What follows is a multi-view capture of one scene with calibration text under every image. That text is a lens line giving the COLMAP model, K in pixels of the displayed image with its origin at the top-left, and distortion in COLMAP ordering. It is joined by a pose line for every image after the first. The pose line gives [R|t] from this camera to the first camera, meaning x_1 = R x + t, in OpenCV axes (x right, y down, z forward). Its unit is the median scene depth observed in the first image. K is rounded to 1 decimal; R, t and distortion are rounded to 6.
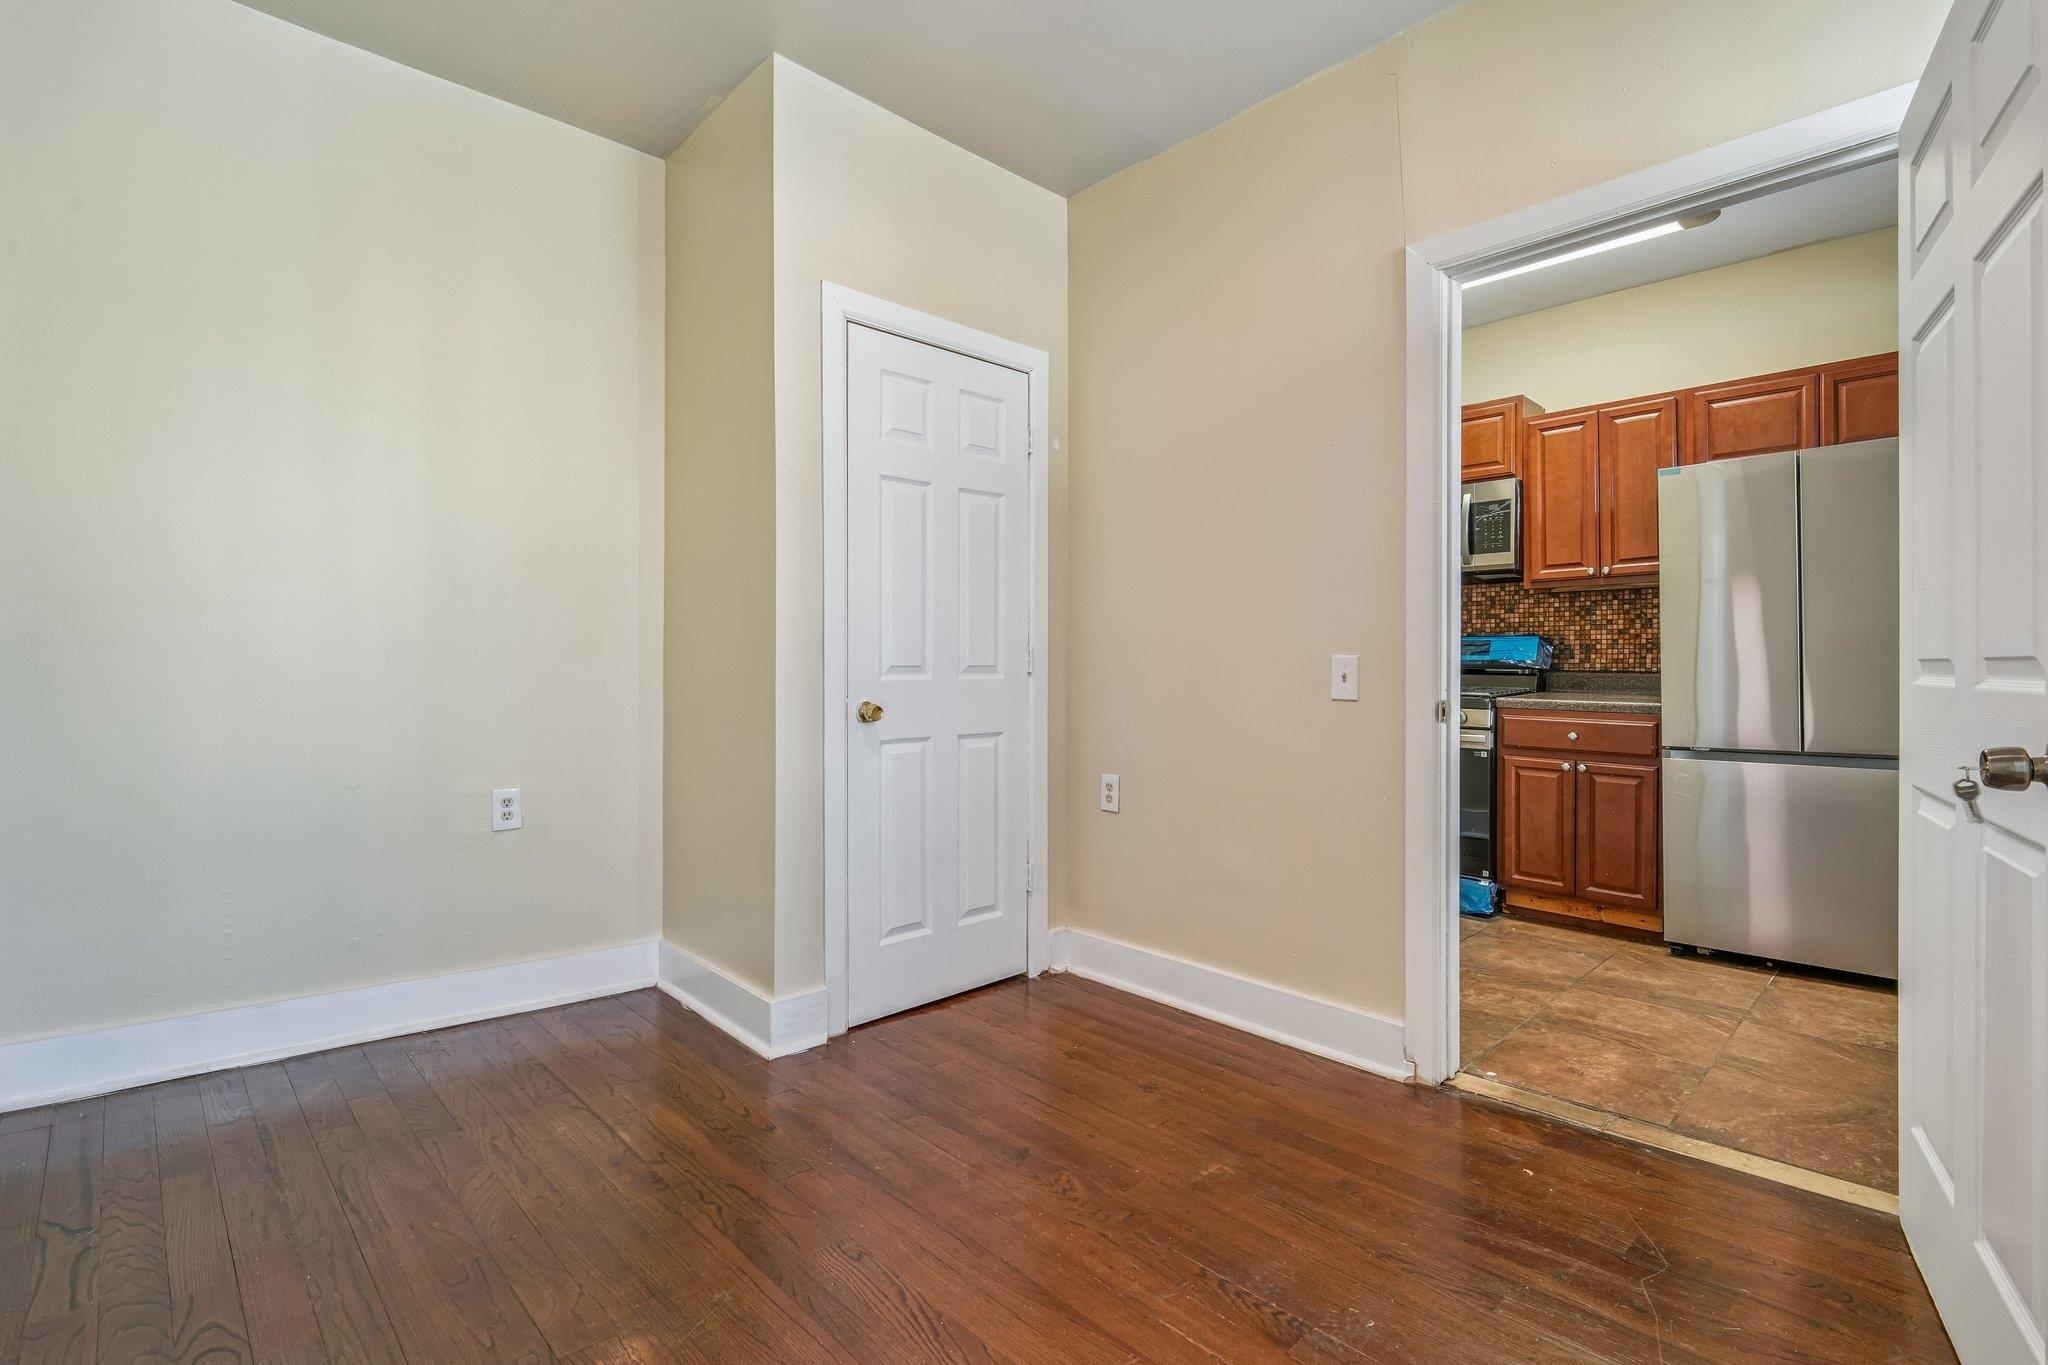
lens RADIAL K [[955.7, 0, 1023.2], [0, 955.7, 662.3], [0, 0, 1]] dist [-0.002151, -0.000761]
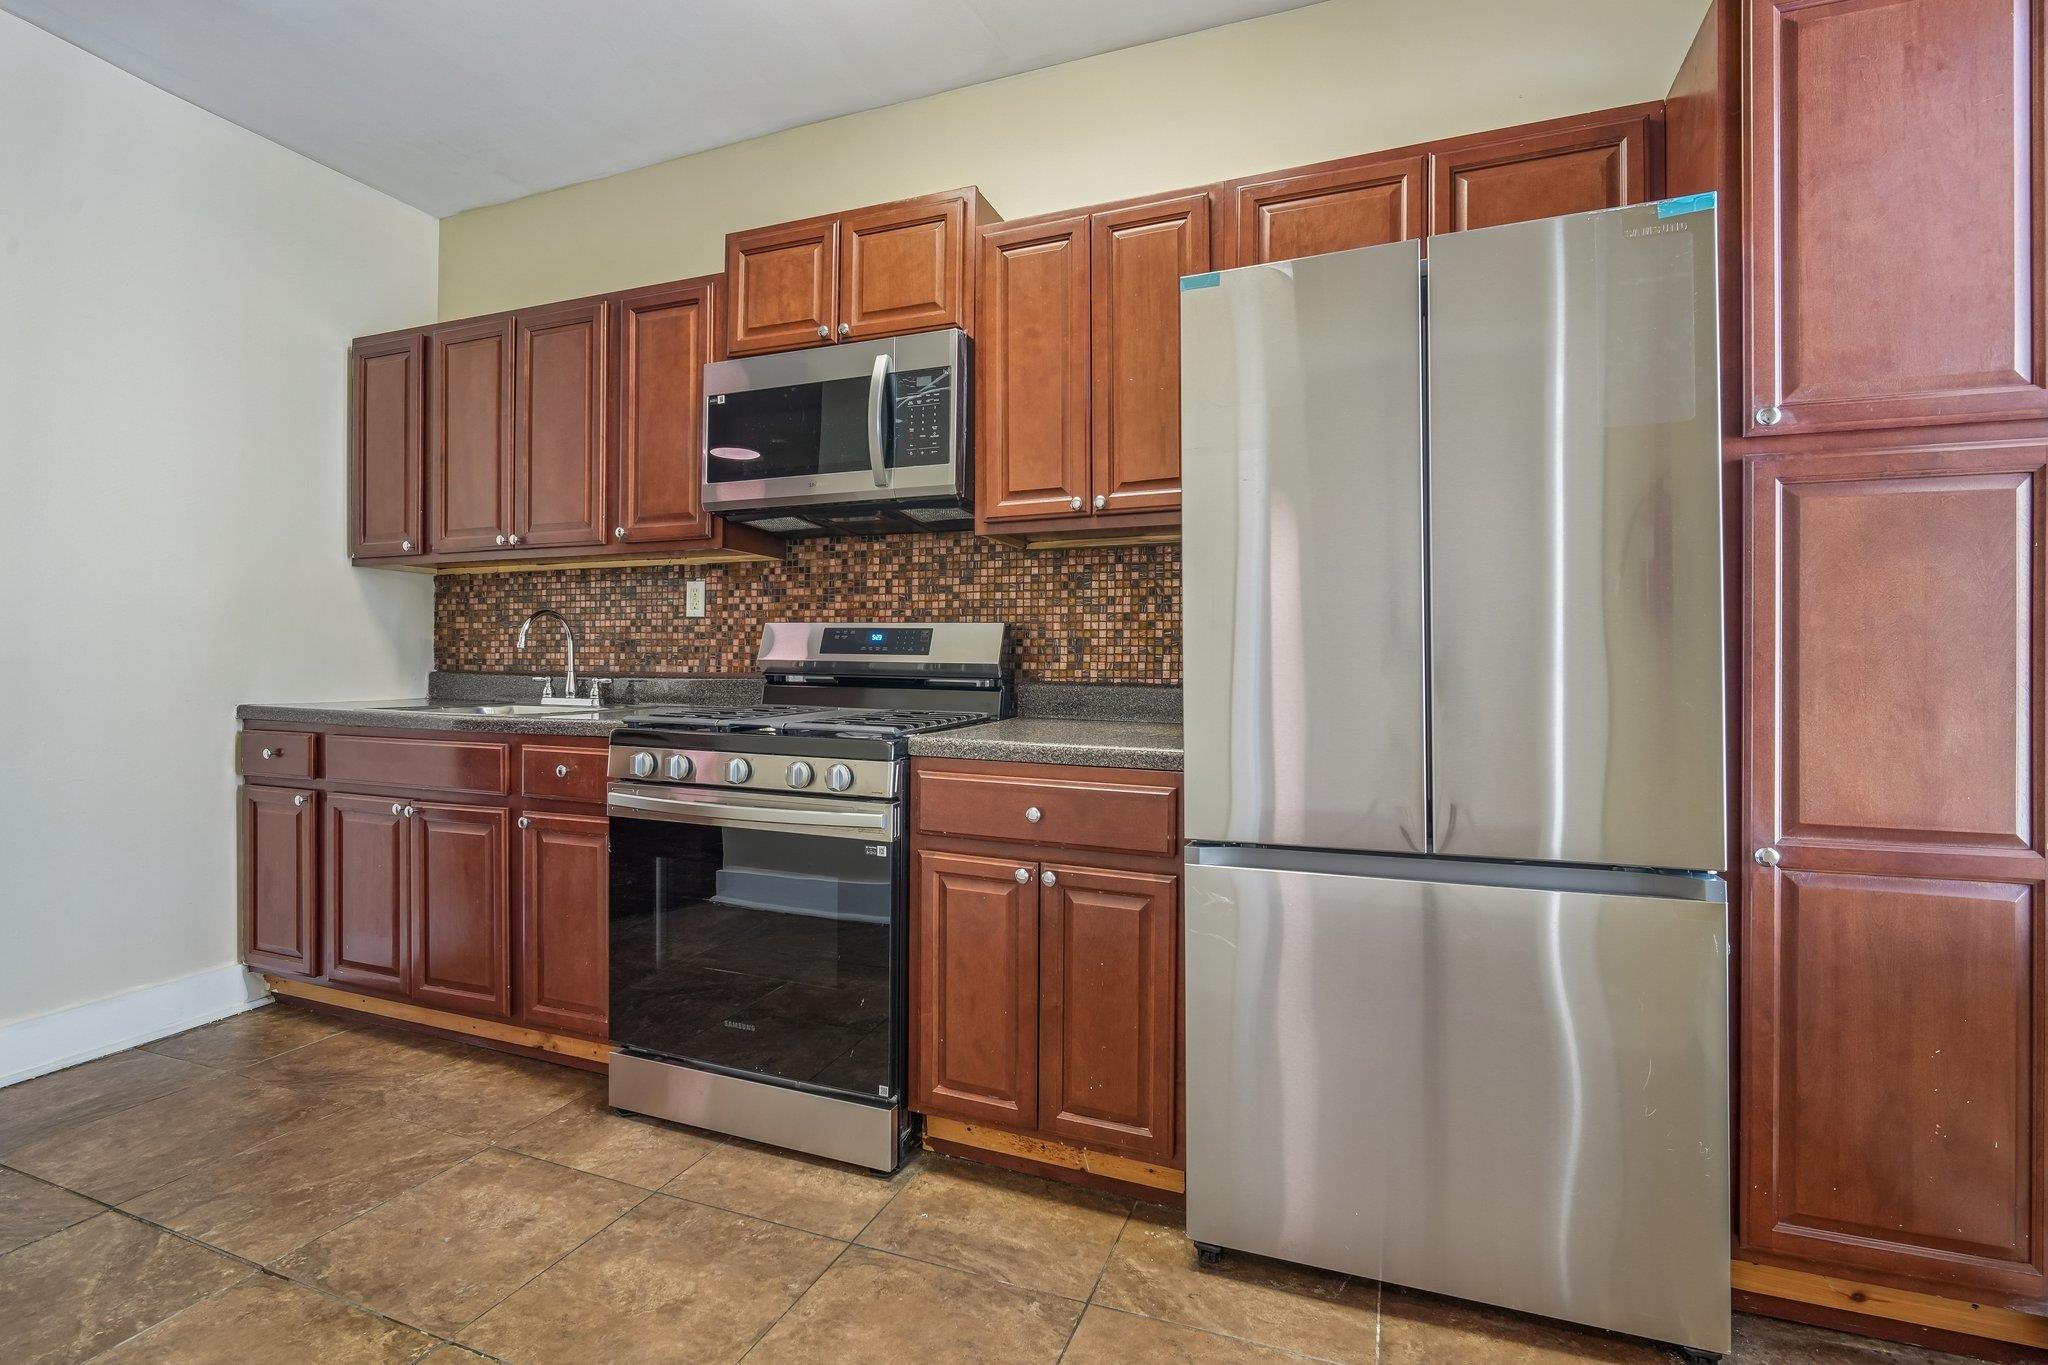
lens RADIAL K [[955.7, 0, 1023.2], [0, 955.7, 662.3], [0, 0, 1]] dist [-0.002151, -0.000761]
pose [[0.912101, 0.008820, 0.409870, 0.342408], [-0.006288, 0.999952, -0.007524, 0.001053], [-0.409917, 0.004285, 0.912113, 0.511895]]
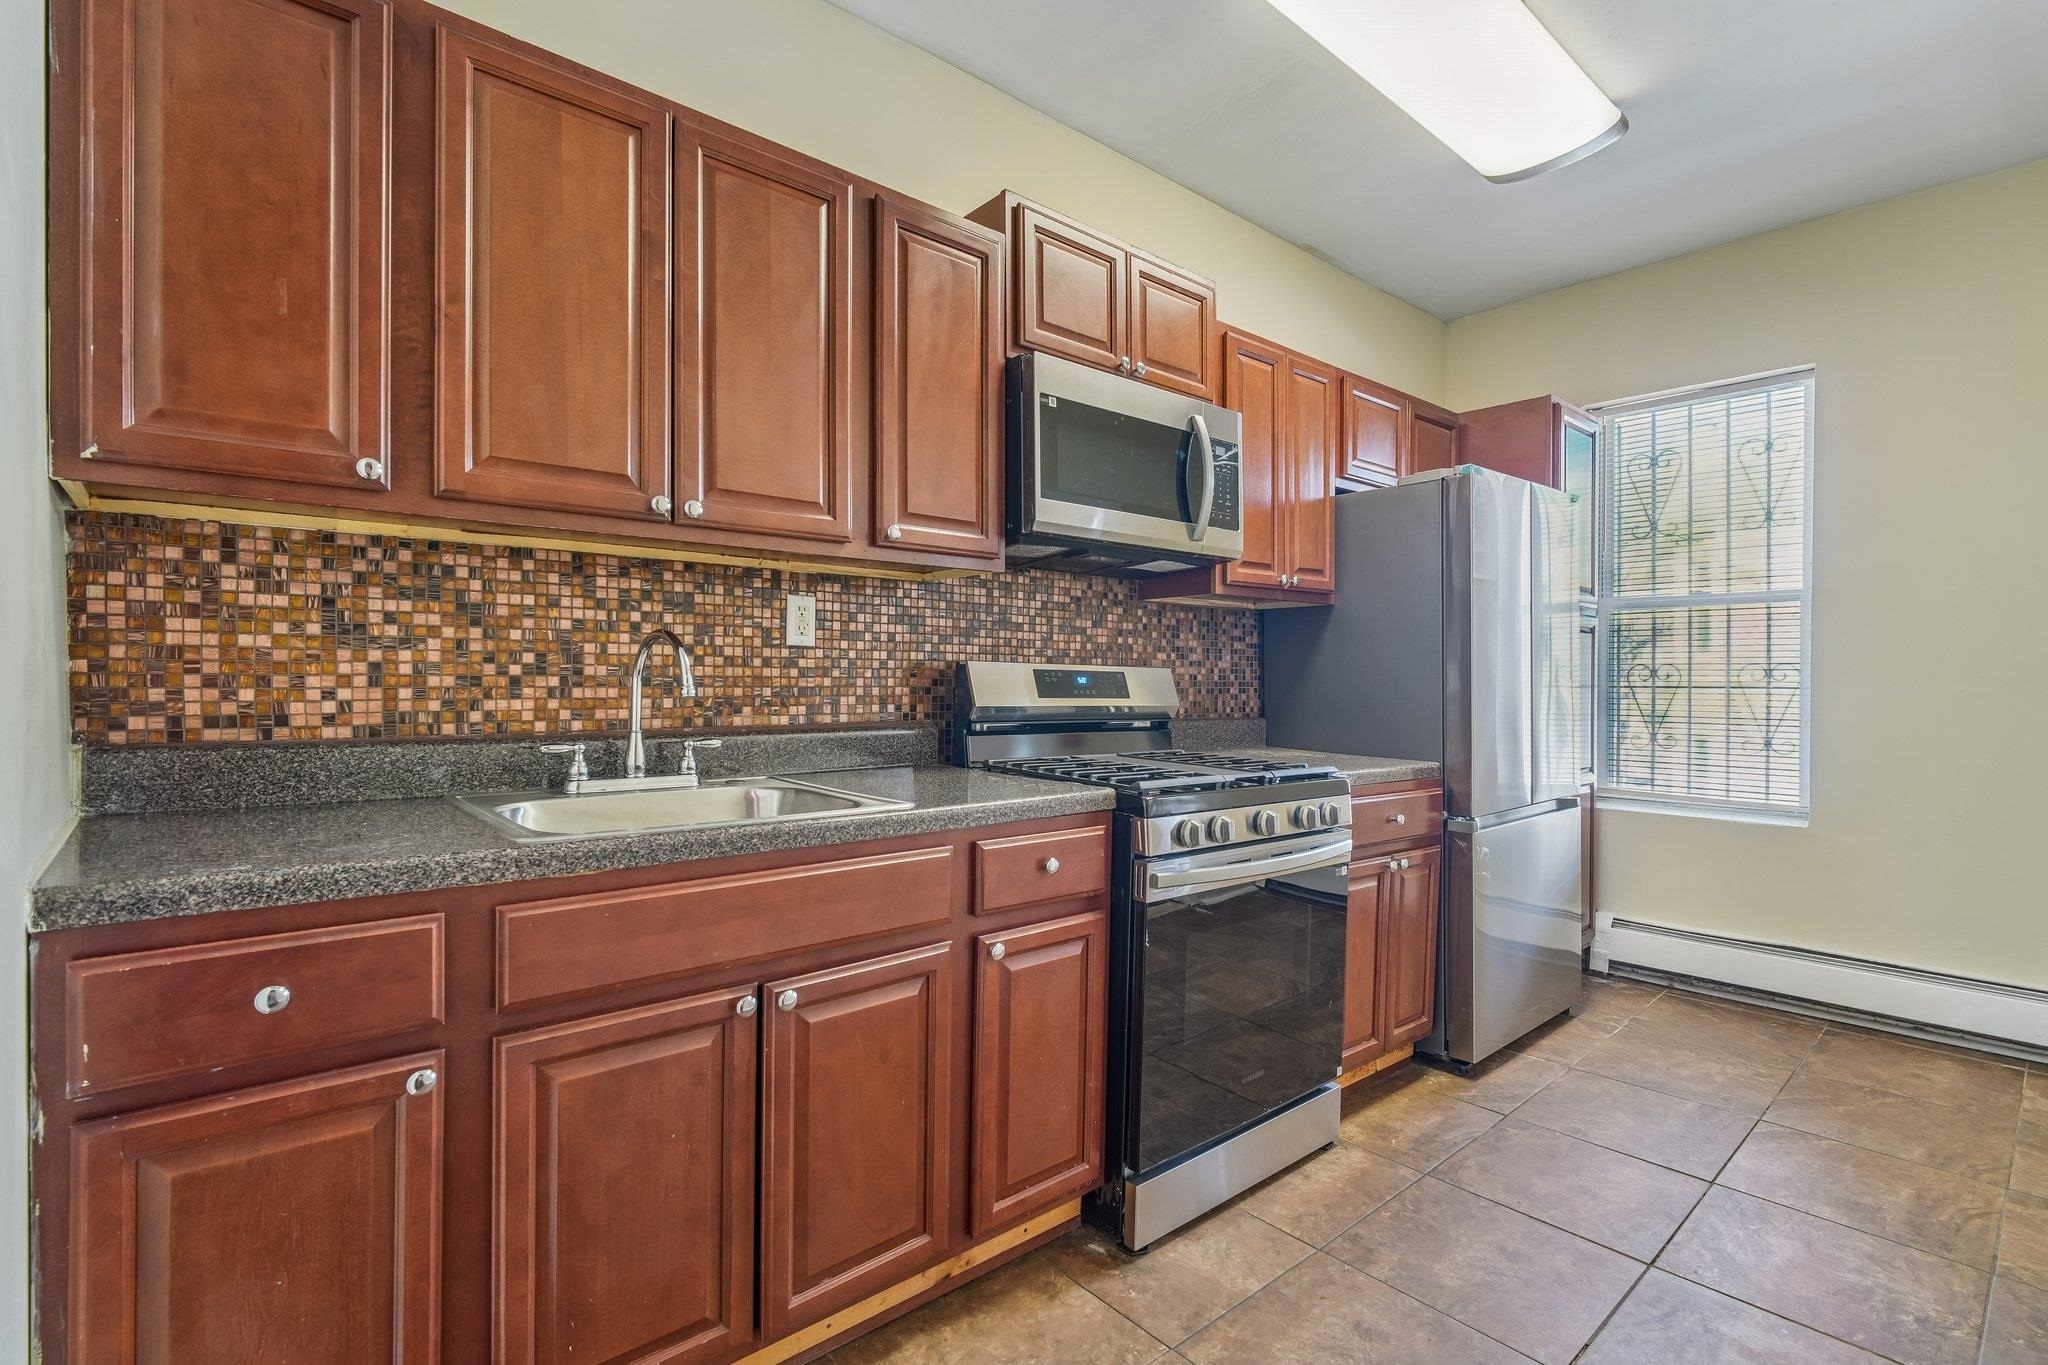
lens RADIAL K [[963.7, 0, 1024.0], [0, 963.7, 682.5], [0, 0, 1]] dist [-0.001945, -0.001957]
pose [[0.053675, -0.002348, 0.998556, -0.122155], [-0.003843, 0.999989, 0.002558, -0.020420], [-0.998551, -0.003975, 0.053665, 1.157683]]
